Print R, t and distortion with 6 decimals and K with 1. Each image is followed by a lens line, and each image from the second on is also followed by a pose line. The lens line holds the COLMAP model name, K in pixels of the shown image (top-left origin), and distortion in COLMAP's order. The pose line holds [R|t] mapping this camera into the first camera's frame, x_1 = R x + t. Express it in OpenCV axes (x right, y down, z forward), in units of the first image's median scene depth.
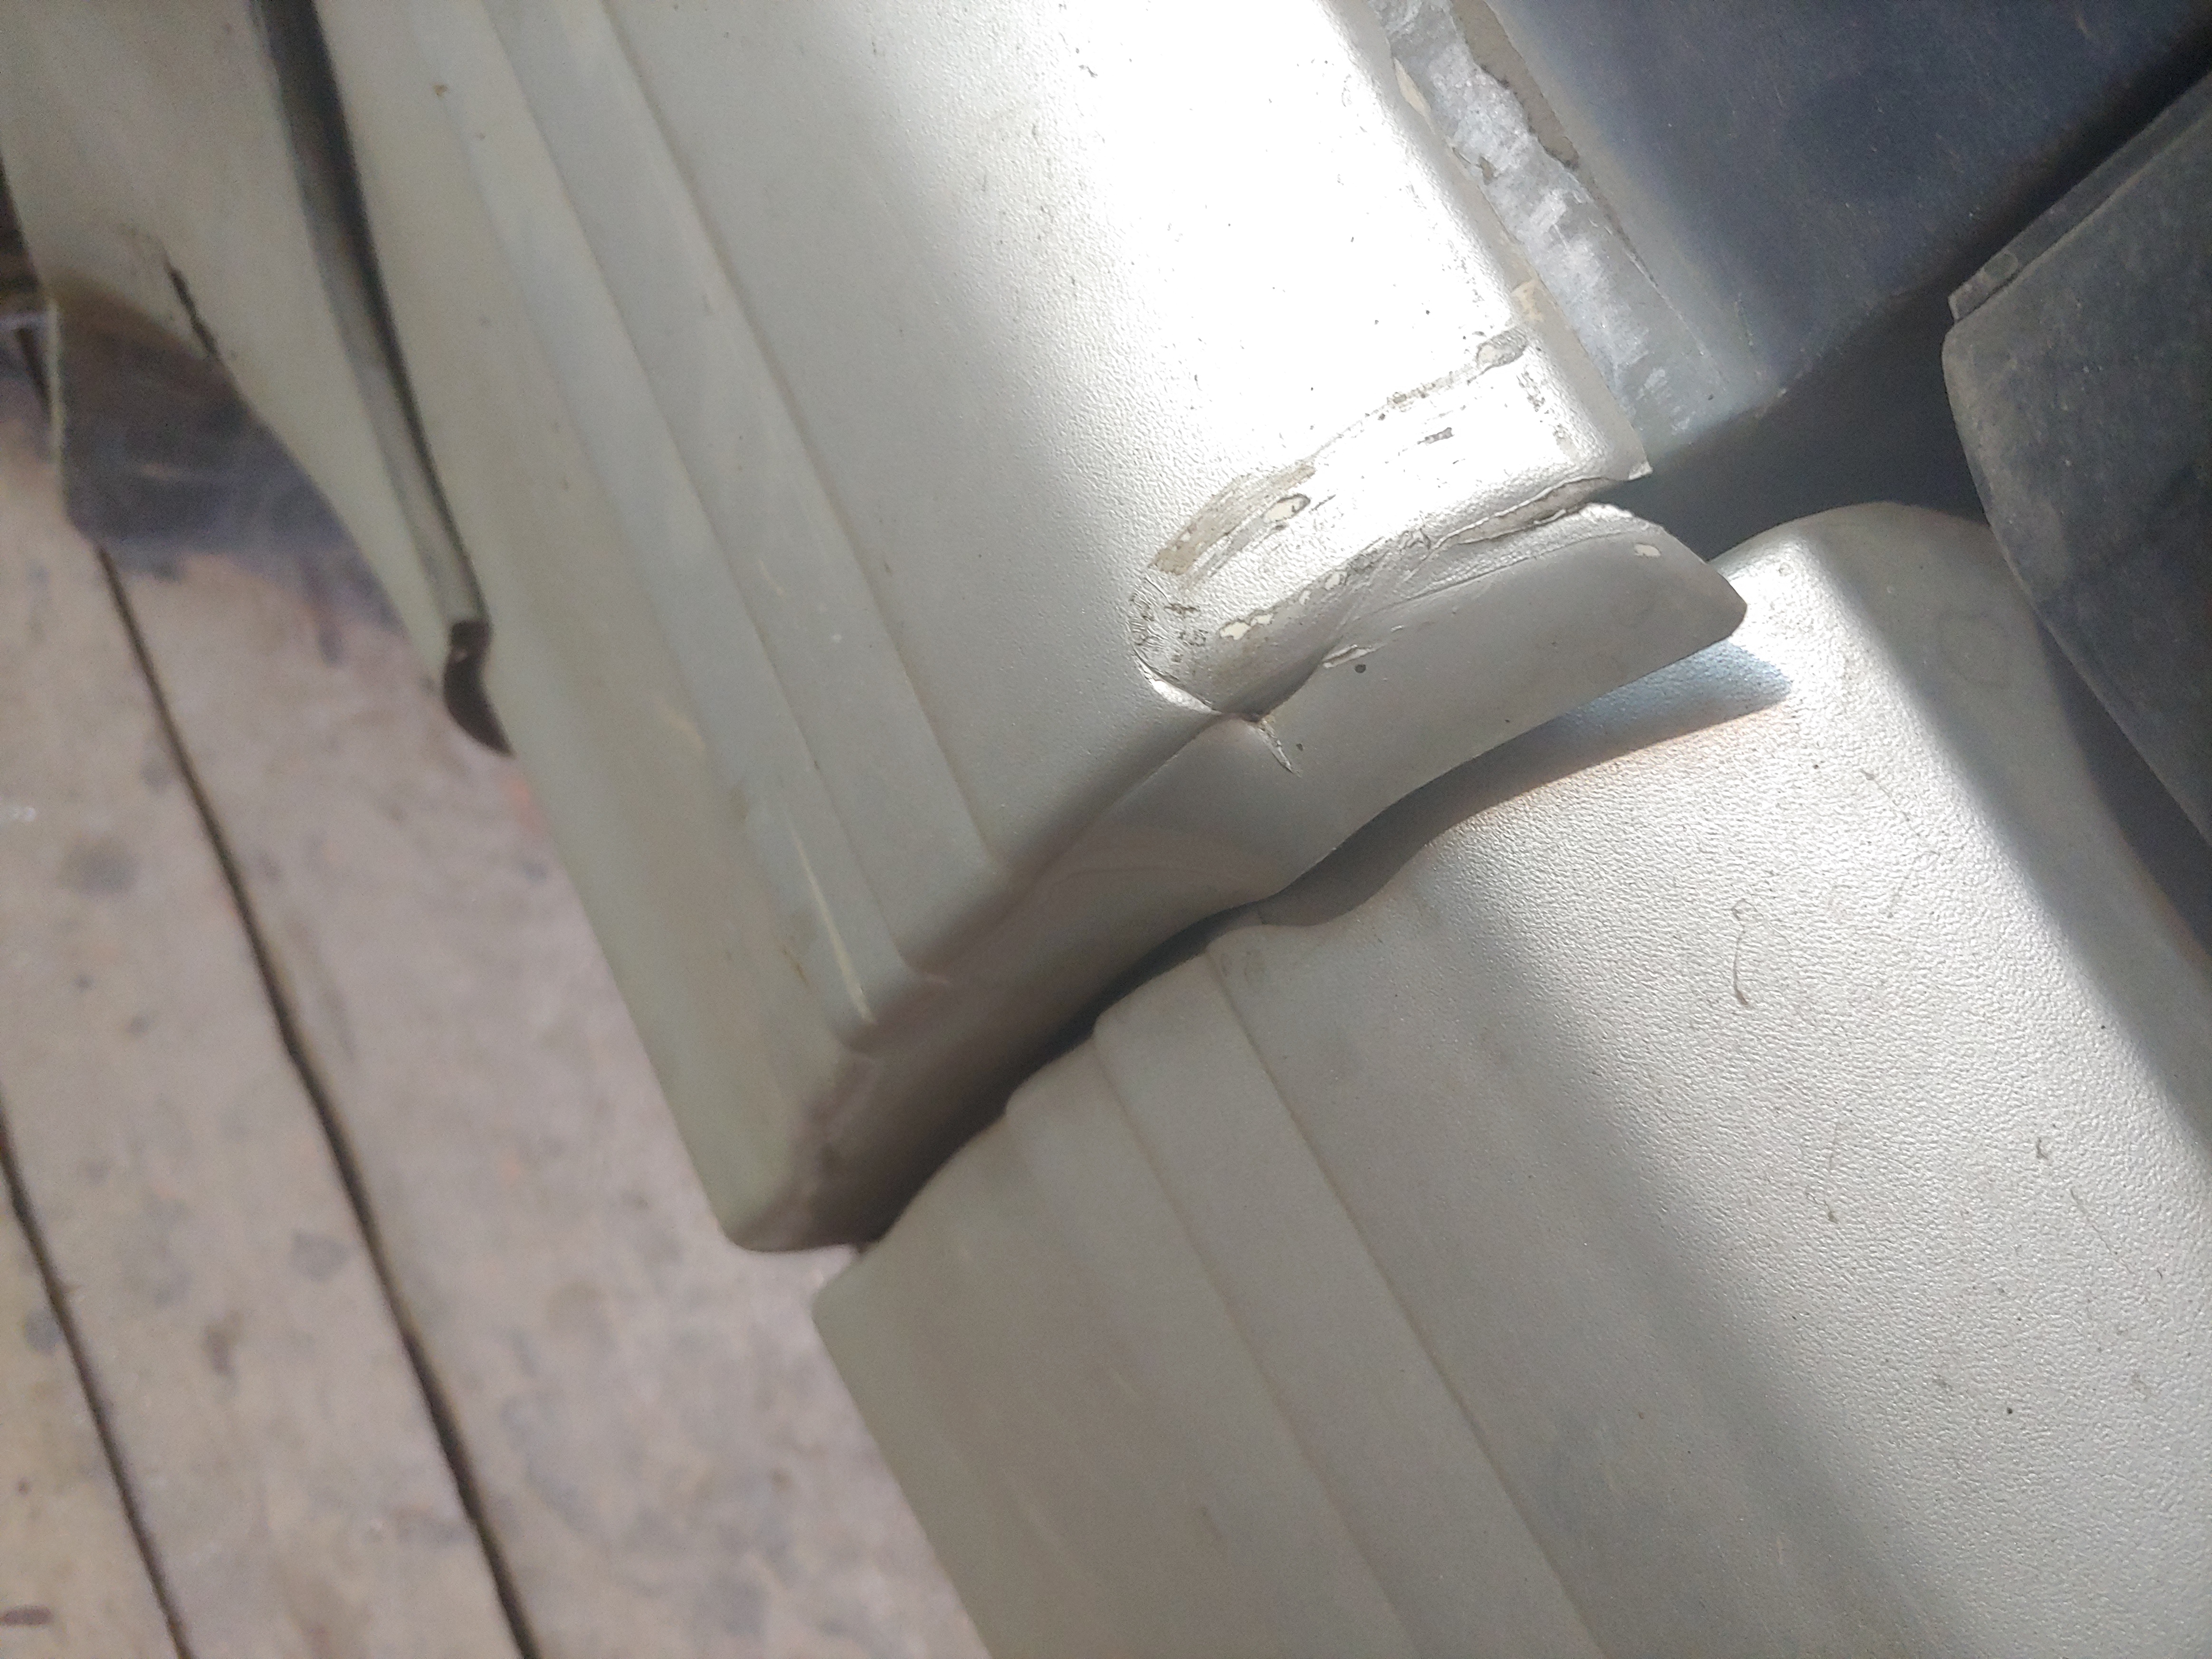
lens RADIAL K [[2133.2, 0, 1106.0], [0, 2133.2, 829.5], [0, 0, 1]] dist [-0.008957, 0.008647]
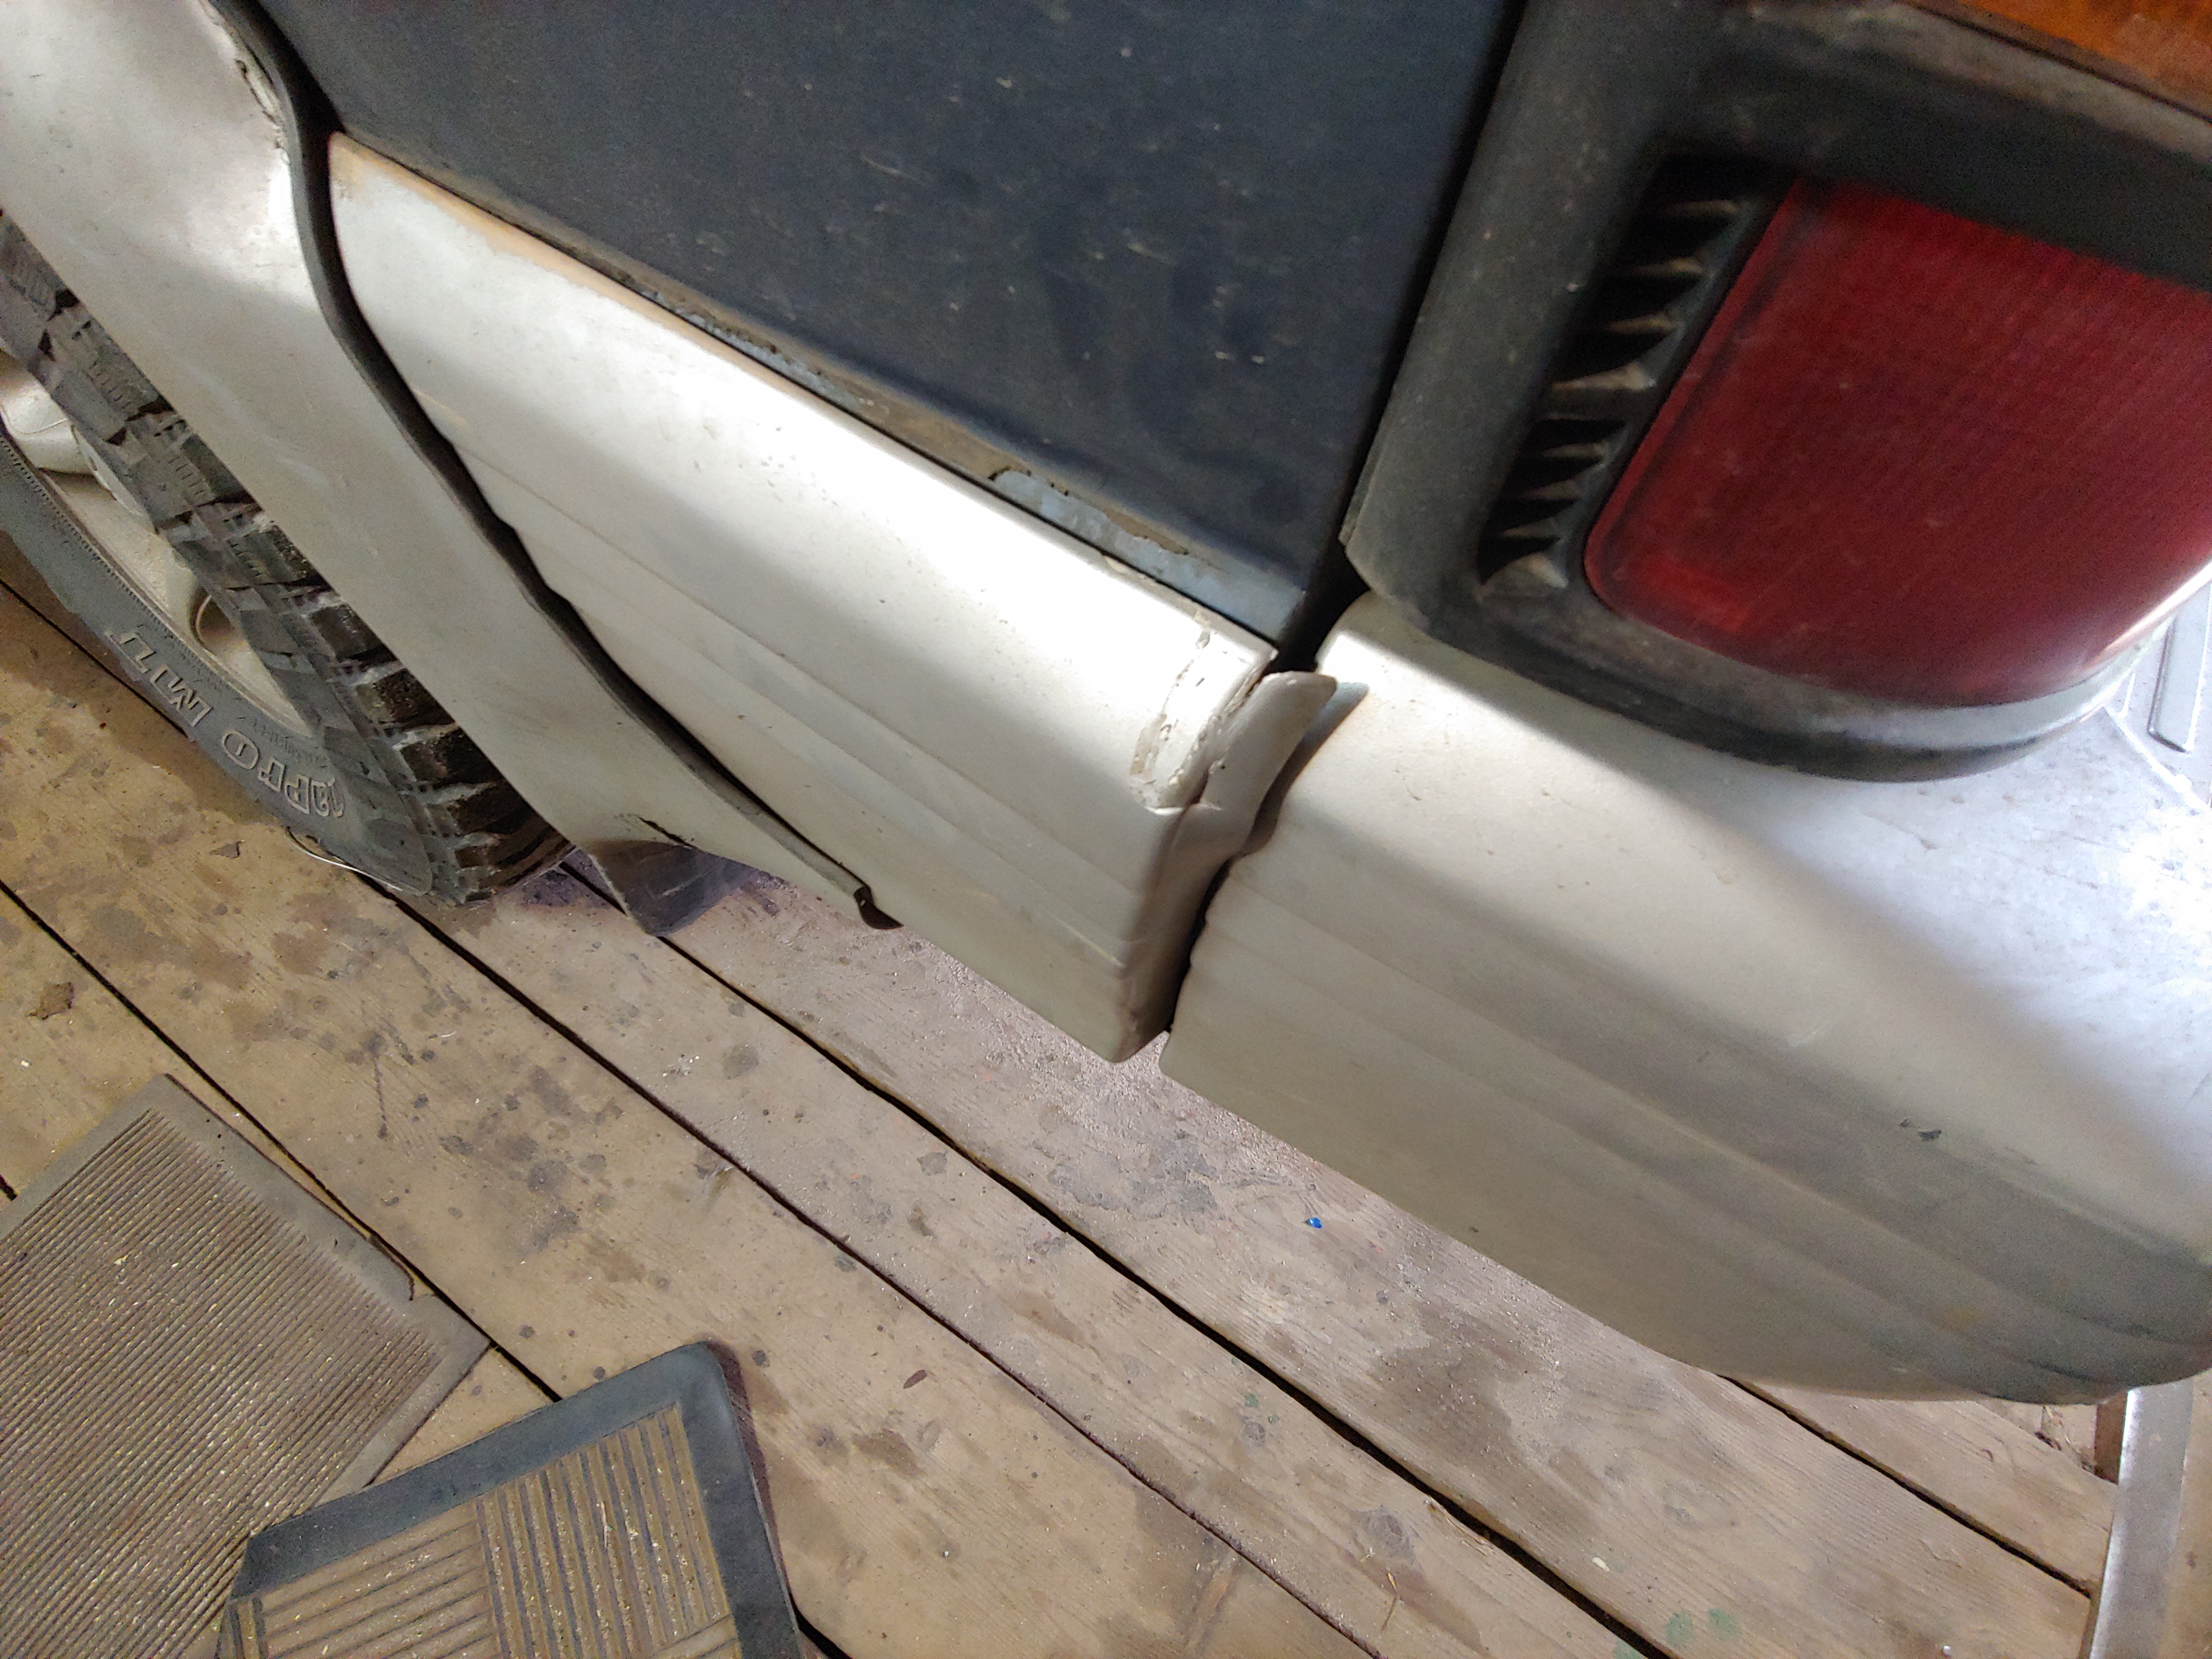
lens RADIAL K [[1108.0, 0, 1106.0], [0, 1108.0, 829.5], [0, 0, 1]] dist [-0.001283, -0.012803]
pose [[0.840568, -0.538571, -0.058203, 0.015608], [0.540818, 0.840482, 0.033254, -0.053760], [0.031008, -0.059430, 0.997751, -0.135899]]
